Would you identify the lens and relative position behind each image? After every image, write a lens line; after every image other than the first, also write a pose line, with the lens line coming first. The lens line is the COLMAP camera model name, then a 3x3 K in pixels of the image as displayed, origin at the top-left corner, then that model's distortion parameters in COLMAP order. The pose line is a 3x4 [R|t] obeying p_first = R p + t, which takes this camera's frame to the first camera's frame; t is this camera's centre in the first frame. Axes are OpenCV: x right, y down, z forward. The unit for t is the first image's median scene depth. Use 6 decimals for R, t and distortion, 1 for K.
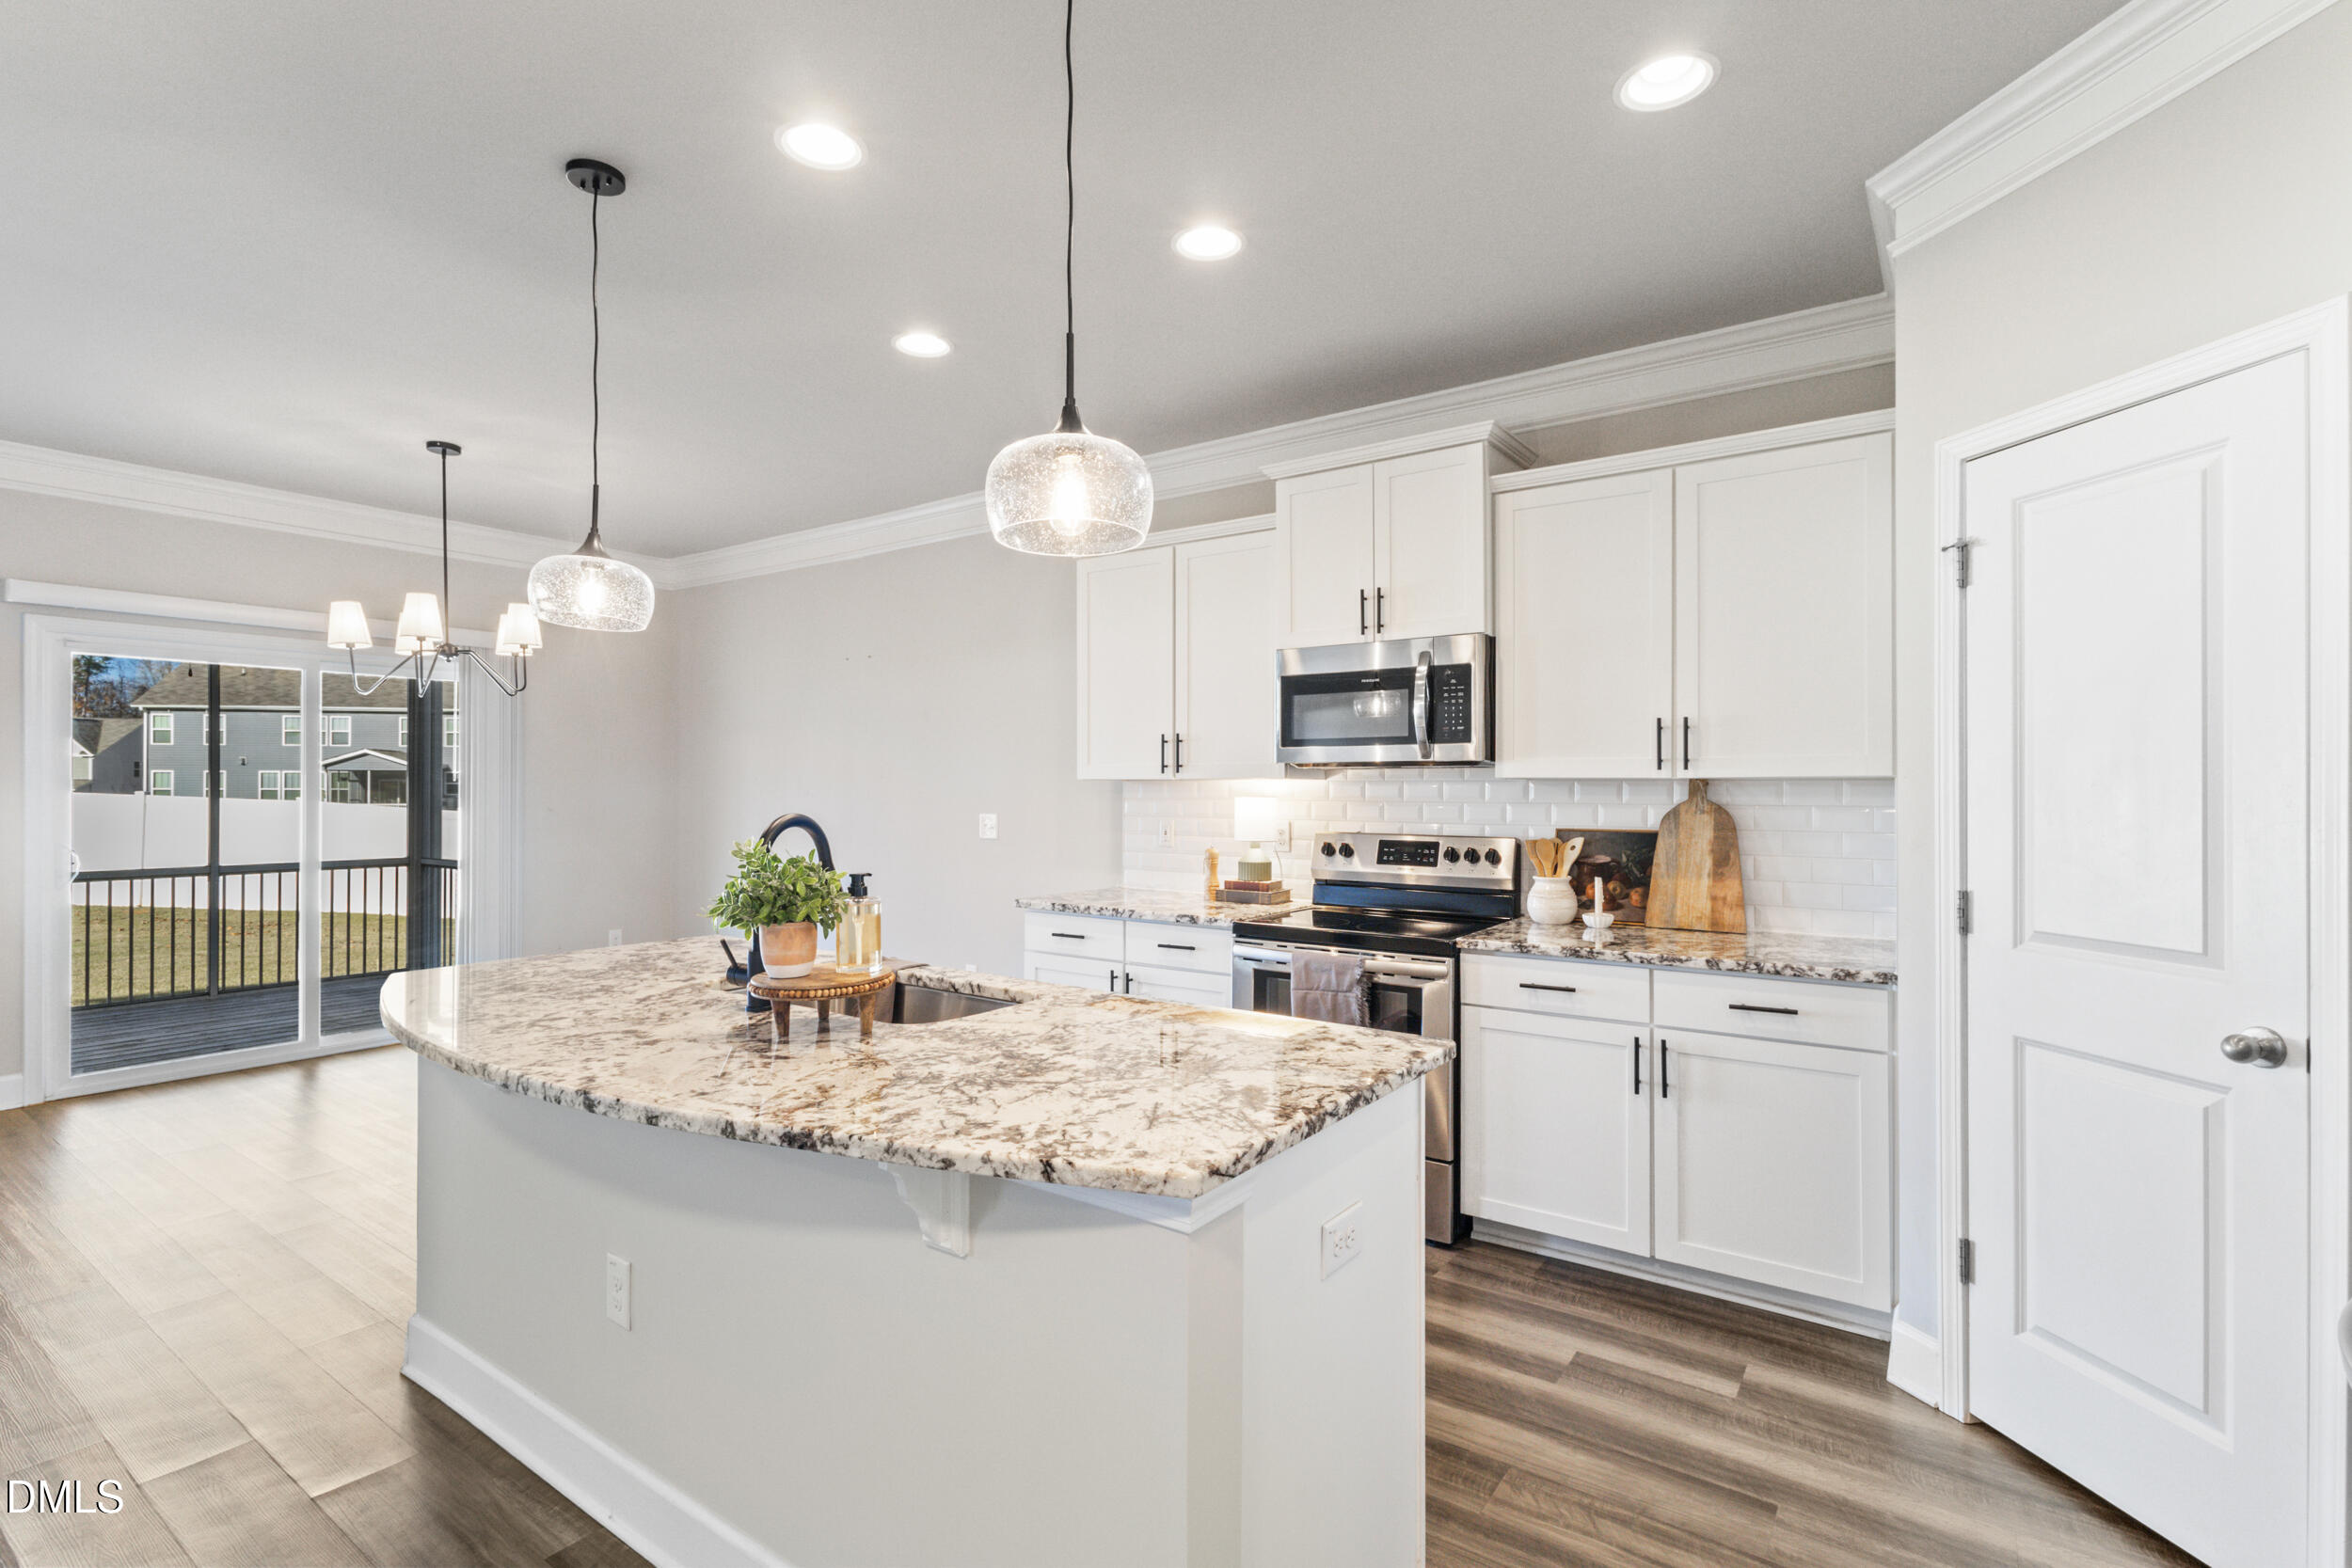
lens RADIAL K [[1088.5, 0, 1176.0], [0, 1088.5, 777.7], [0, 0, 1]] dist [0.012140, 0.000225]
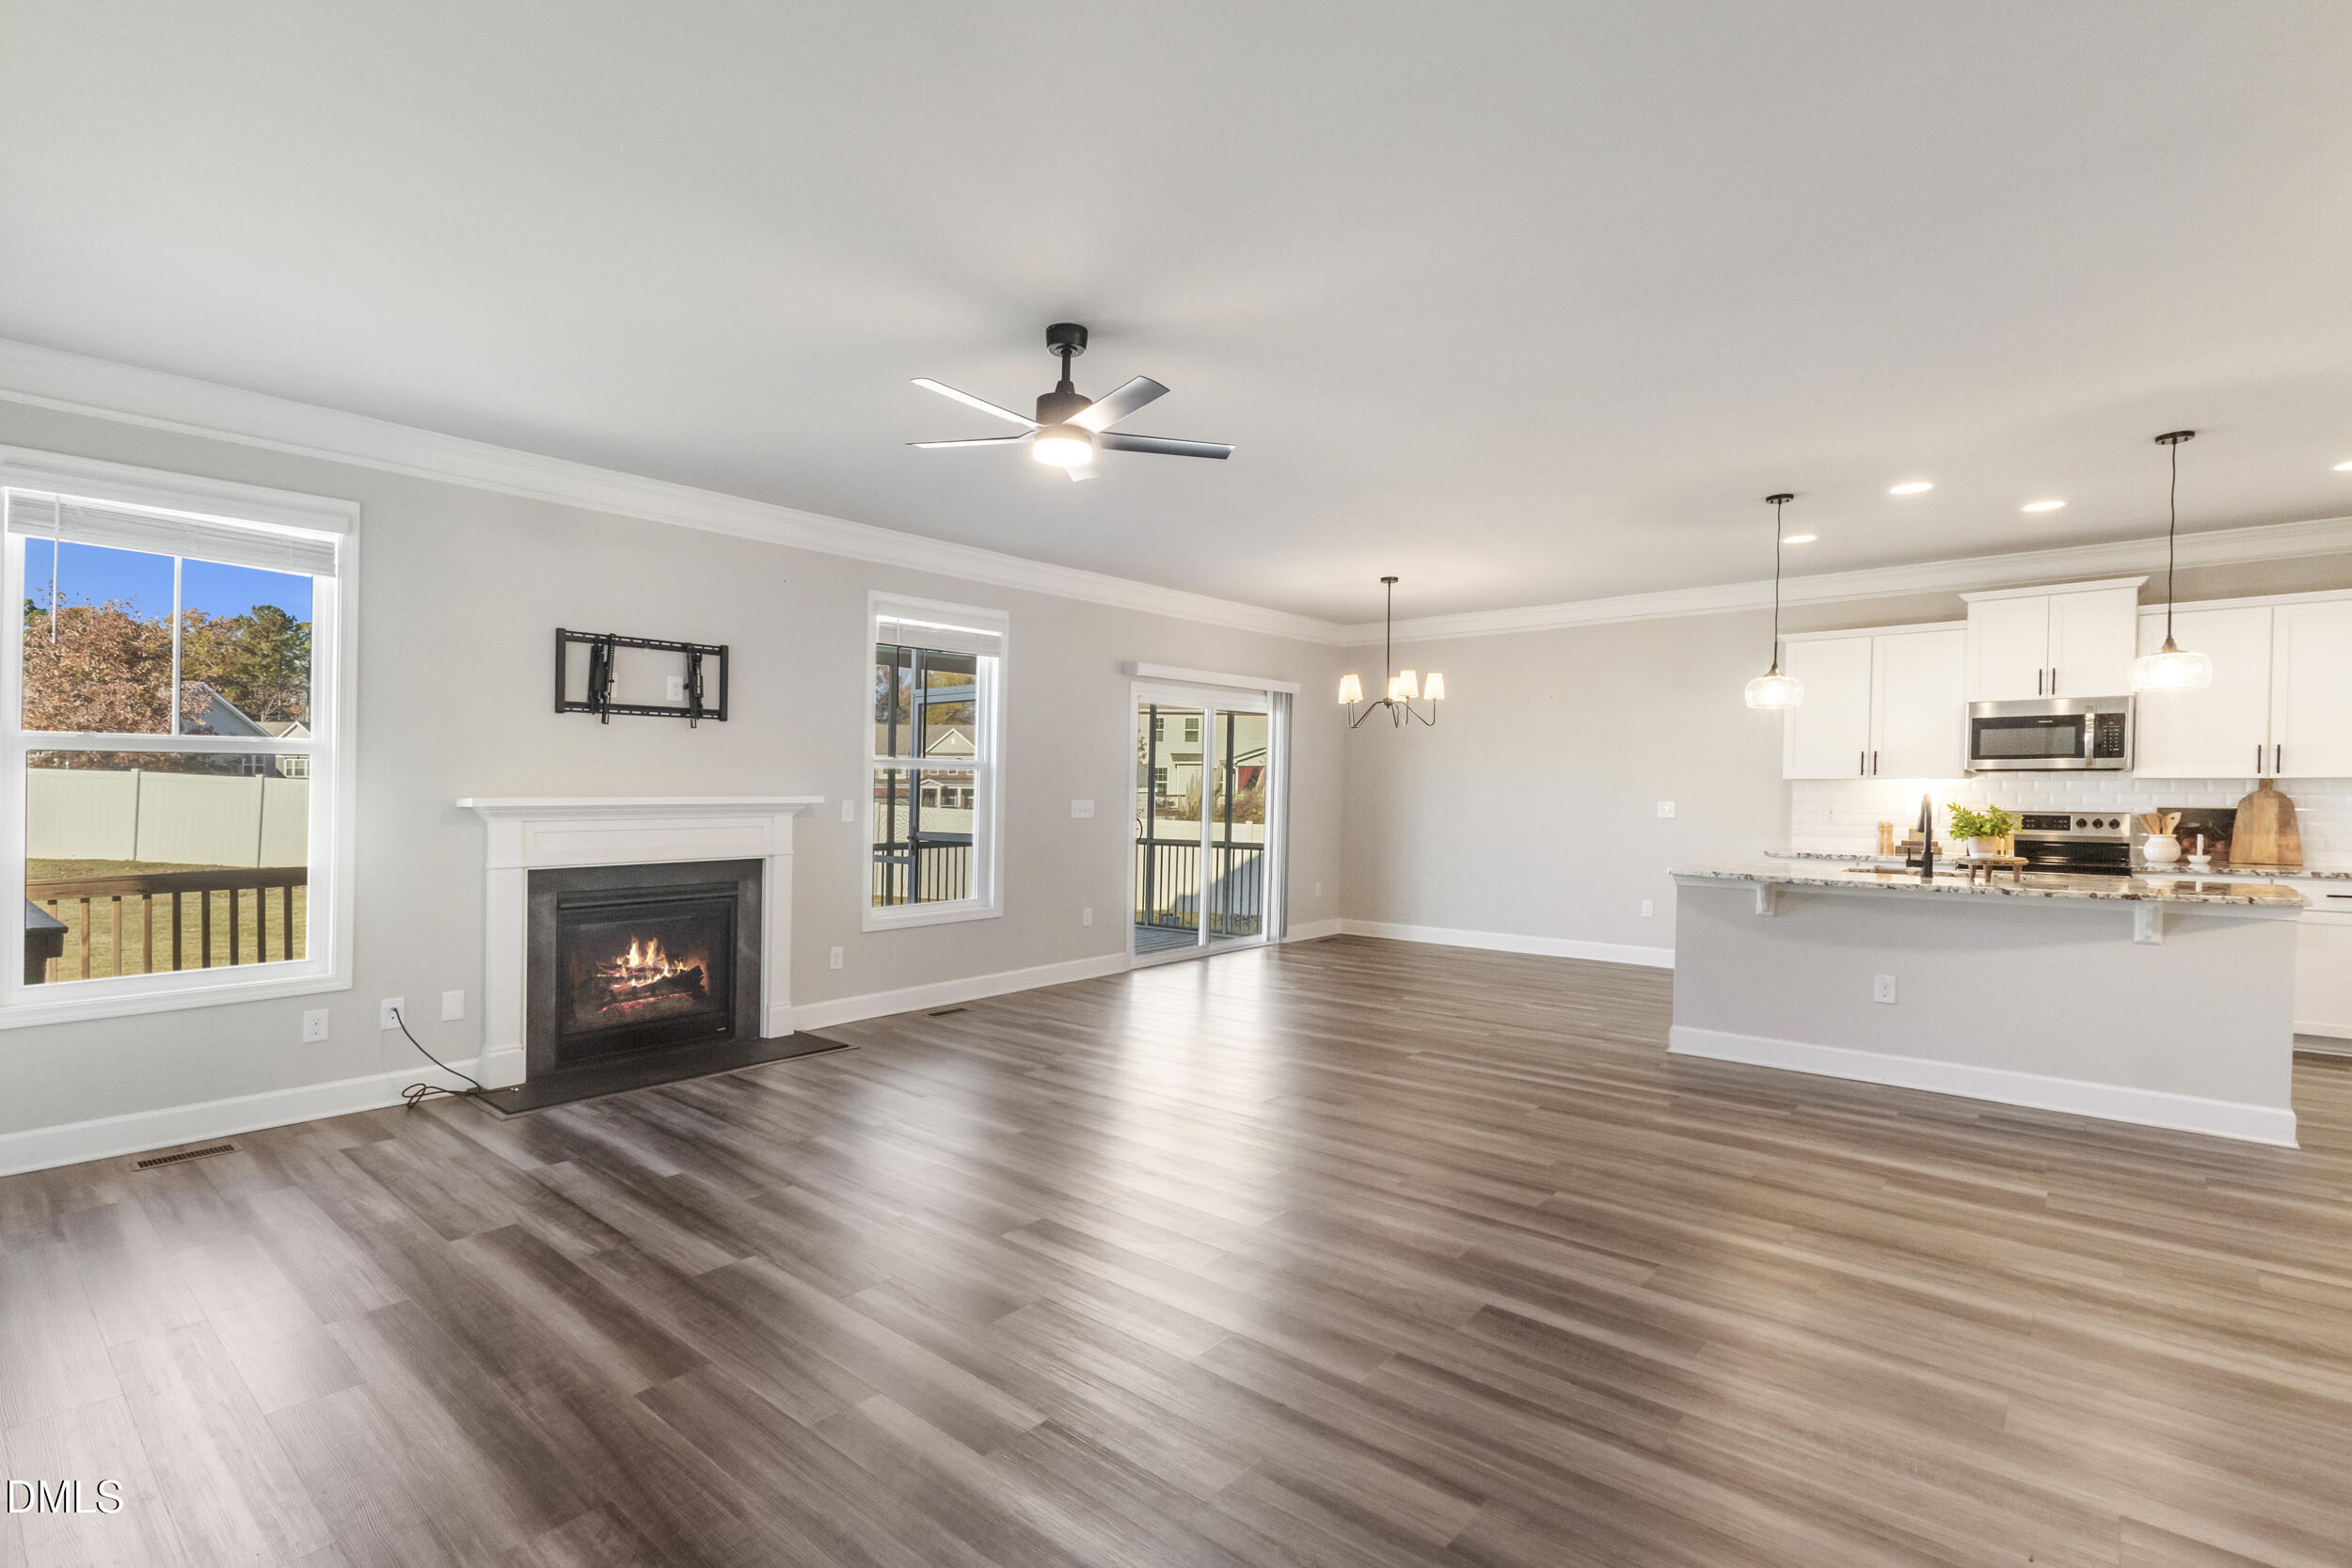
lens RADIAL K [[1086.2, 0, 1174.5], [0, 1086.2, 796.8], [0, 0, 1]] dist [0.003263, 0.001257]
pose [[0.995910, 0.004431, -0.090242, -1.060692], [-0.003397, 0.999927, 0.011611, 0.015809], [0.090287, -0.011257, 0.995852, -0.862407]]
